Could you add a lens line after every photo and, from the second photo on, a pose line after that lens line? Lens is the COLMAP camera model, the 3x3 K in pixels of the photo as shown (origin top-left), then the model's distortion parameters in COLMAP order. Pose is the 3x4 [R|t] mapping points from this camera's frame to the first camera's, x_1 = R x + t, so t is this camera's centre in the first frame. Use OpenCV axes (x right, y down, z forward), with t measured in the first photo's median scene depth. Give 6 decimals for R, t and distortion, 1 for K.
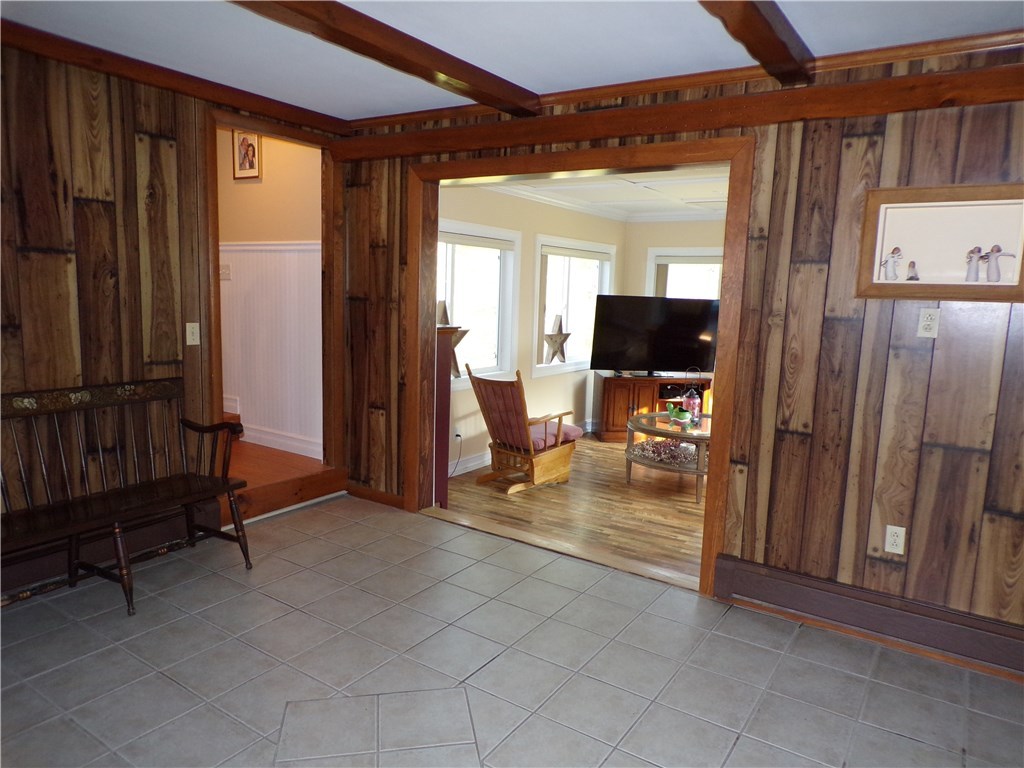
lens RADIAL K [[687.0, 0, 509.3], [0, 687.0, 381.8], [0, 0, 1]] dist [0.003949, -0.001744]
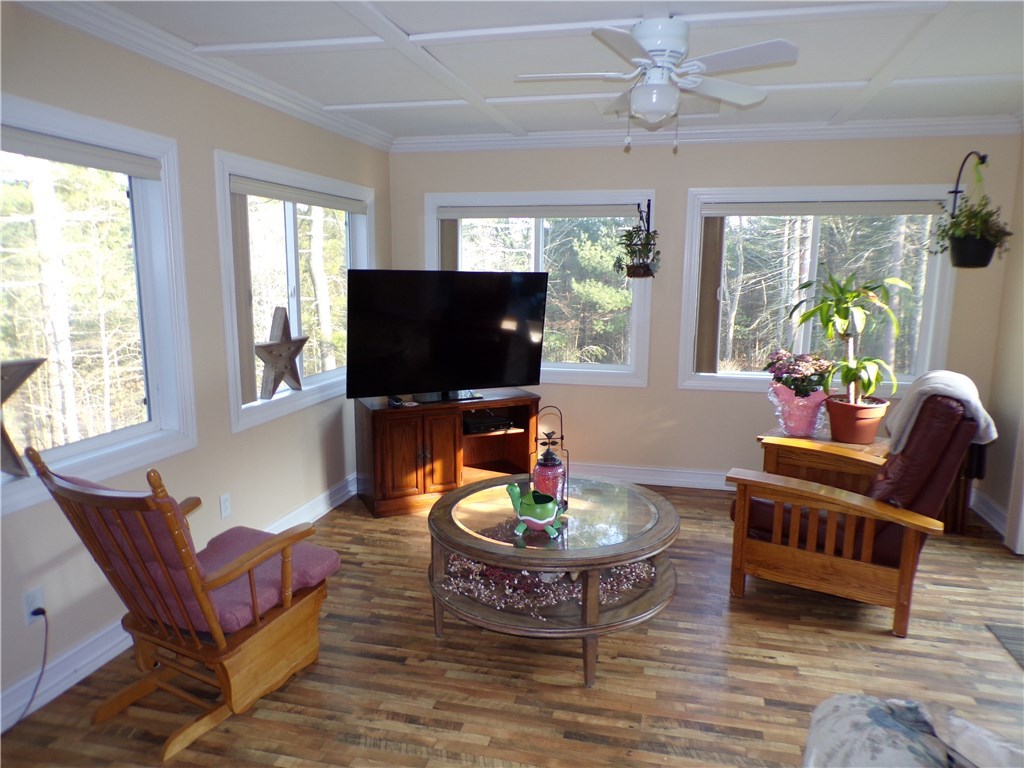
lens RADIAL K [[687.0, 0, 514.2], [0, 687.0, 387.5], [0, 0, 1]] dist [0.003949, -0.001744]
pose [[0.936568, -0.082424, 0.340657, 0.054153], [0.067635, 0.996188, 0.055087, -0.050684], [-0.343898, -0.028552, 0.938573, 0.412790]]
